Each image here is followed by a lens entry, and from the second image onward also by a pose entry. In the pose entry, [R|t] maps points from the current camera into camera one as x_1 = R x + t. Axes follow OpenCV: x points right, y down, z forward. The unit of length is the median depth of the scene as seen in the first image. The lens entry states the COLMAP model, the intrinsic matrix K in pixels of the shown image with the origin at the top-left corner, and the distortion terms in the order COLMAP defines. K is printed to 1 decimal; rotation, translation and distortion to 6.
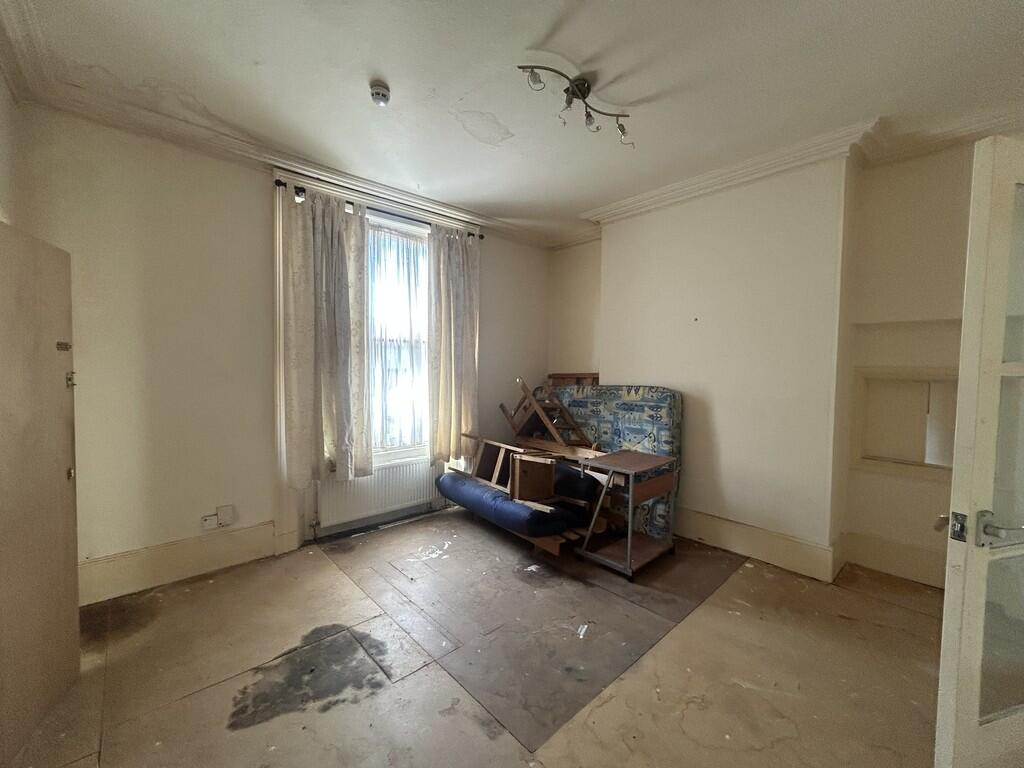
lens RADIAL K [[416.6, 0, 508.9], [0, 416.6, 383.2], [0, 0, 1]] dist [0.000467, -0.000008]
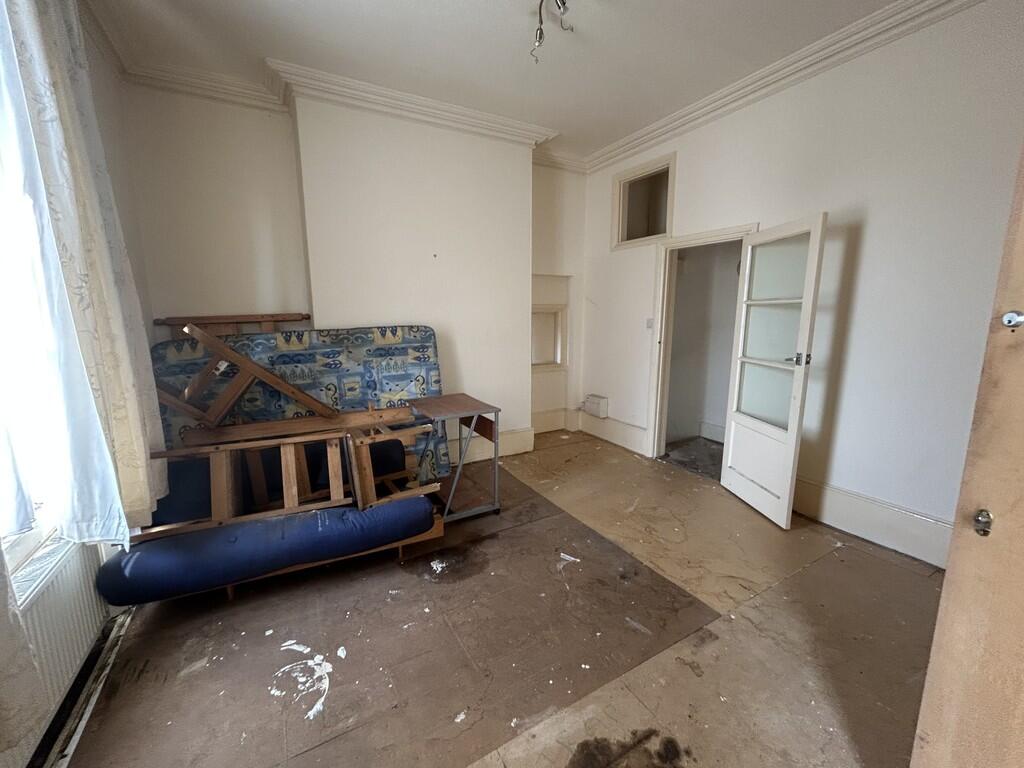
lens RADIAL K [[416.6, 0, 510.4], [0, 416.6, 382.3], [0, 0, 1]] dist [0.000467, -0.000008]
pose [[0.218588, -0.174915, 0.960013, -0.503372], [0.046576, 0.984553, 0.168781, -0.014257], [-0.974705, 0.007820, 0.223358, 0.582144]]
